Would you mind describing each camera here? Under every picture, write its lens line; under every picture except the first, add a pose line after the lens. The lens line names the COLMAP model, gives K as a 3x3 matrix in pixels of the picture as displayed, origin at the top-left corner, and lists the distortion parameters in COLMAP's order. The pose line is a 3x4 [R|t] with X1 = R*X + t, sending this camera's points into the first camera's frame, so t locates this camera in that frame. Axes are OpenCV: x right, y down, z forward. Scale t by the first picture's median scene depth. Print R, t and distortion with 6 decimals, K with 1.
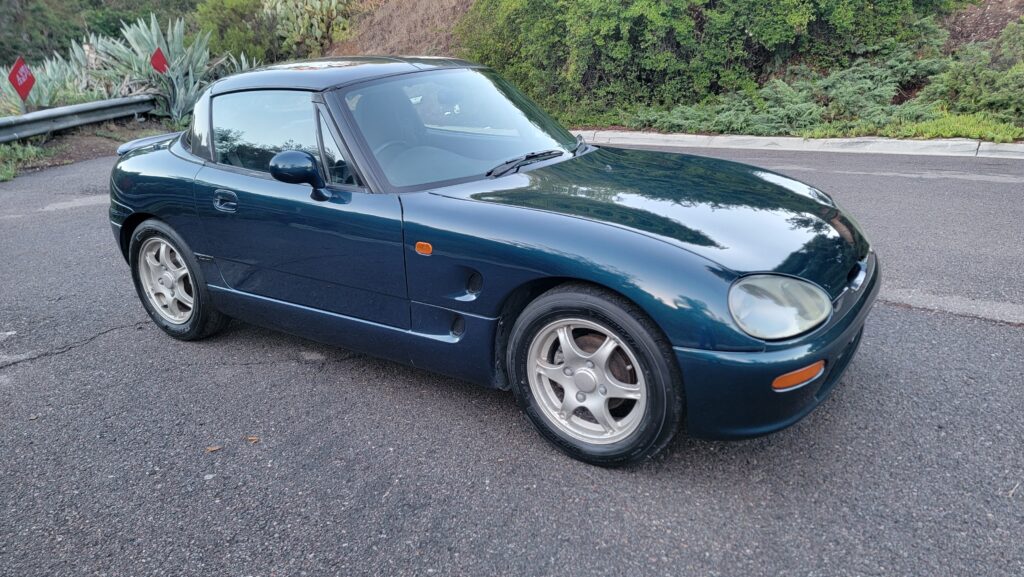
lens RADIAL K [[699.8, 0, 531.9], [0, 699.8, 300.4], [0, 0, 1]] dist [0.084072, -0.058719]
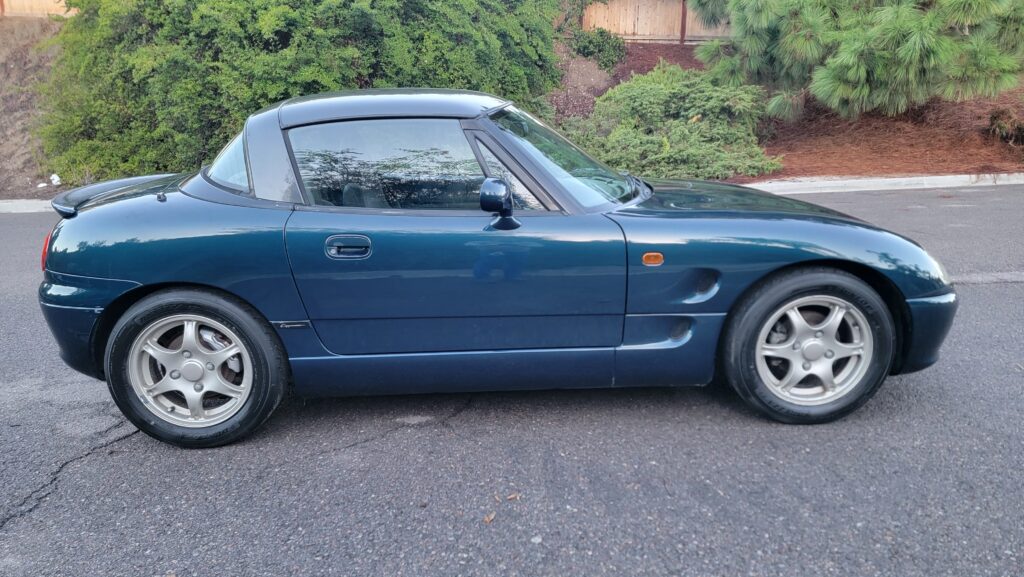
lens RADIAL K [[699.8, 0, 526.3], [0, 699.8, 299.3], [0, 0, 1]] dist [0.084072, -0.058719]
pose [[0.823381, -0.130178, 0.552356, -0.848581], [0.185039, 0.981725, -0.044461, -0.004138], [-0.536473, 0.138816, 0.832422, 0.232806]]
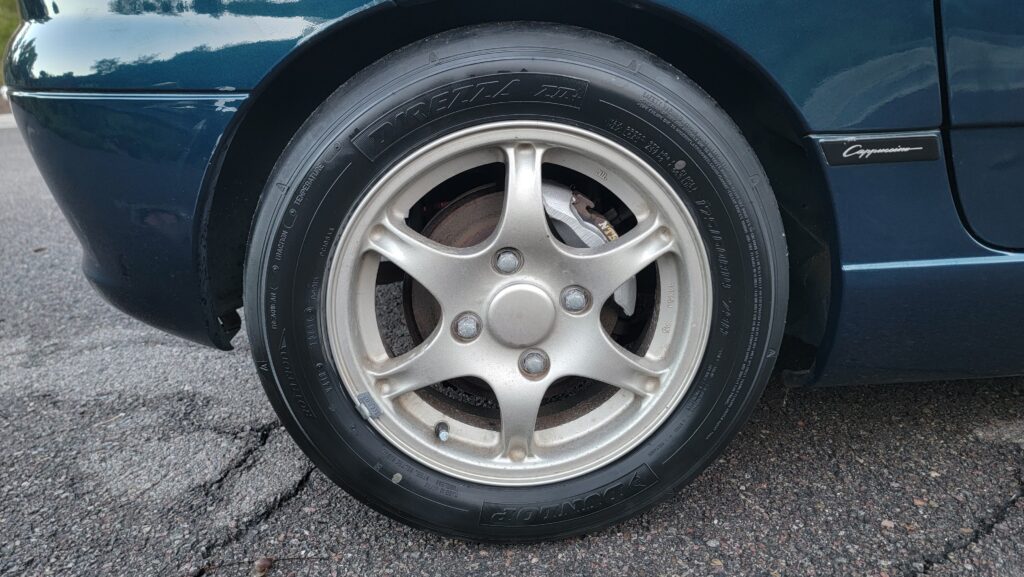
lens RADIAL K [[699.8, 0, 514.9], [0, 699.8, 295.5], [0, 0, 1]] dist [0.084072, -0.058719]
pose [[0.805990, -0.199721, 0.557218, -0.868345], [0.211664, 0.976361, 0.043790, -0.060089], [-0.552791, 0.082649, 0.829211, 1.095414]]
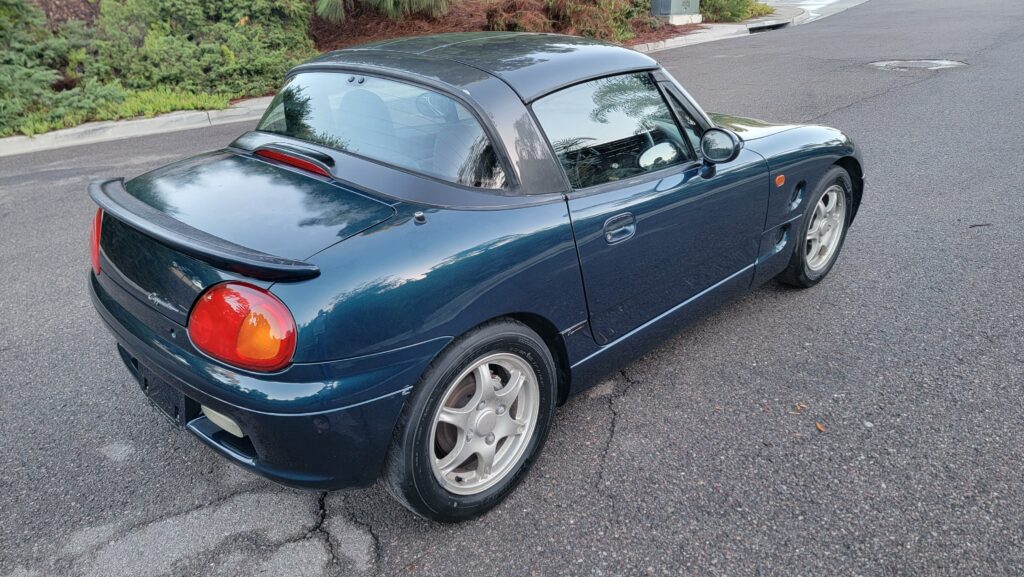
lens RADIAL K [[699.8, 0, 522.6], [0, 699.8, 300.4], [0, 0, 1]] dist [0.084072, -0.058719]
pose [[0.204546, -0.376412, 0.903590, -1.365112], [0.355729, 0.888578, 0.289632, -0.383719], [-0.911931, 0.262190, 0.315656, 1.023015]]
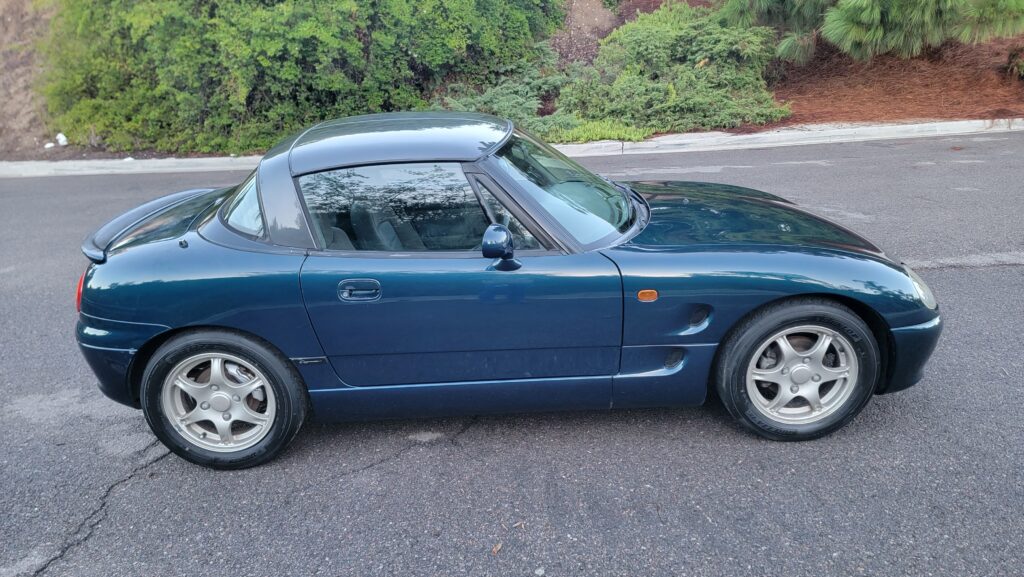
lens RADIAL K [[699.8, 0, 516.8], [0, 699.8, 300.7], [0, 0, 1]] dist [0.084072, -0.058719]
pose [[0.832897, -0.195478, 0.517757, -0.849518], [0.200184, 0.978609, 0.047442, -0.152166], [-0.515955, 0.064133, 0.854212, 0.164940]]
